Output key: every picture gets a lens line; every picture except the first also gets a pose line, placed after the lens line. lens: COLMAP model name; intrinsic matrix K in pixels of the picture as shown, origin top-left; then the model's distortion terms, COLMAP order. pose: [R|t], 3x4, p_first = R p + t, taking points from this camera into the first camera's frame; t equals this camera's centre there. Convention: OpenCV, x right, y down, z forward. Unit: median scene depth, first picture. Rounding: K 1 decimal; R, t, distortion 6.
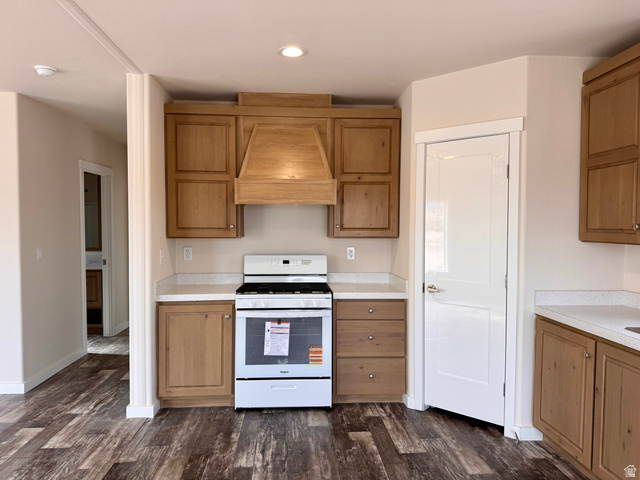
lens RADIAL K [[454.2, 0, 328.0], [0, 454.2, 241.4], [0, 0, 1]] dist [0.049263, -0.055927]
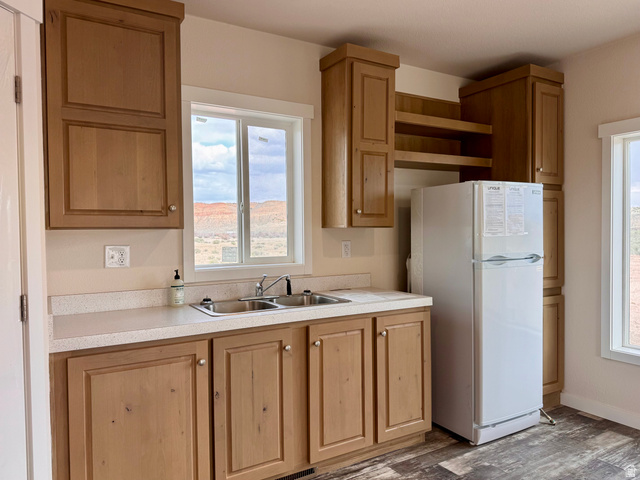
lens RADIAL K [[454.2, 0, 333.6], [0, 454.2, 242.3], [0, 0, 1]] dist [0.049263, -0.055927]
pose [[-0.441205, -0.029137, 0.896933, -0.192303], [0.033808, 0.998224, 0.049058, 0.000556], [-0.896769, 0.051968, -0.439436, 0.805198]]
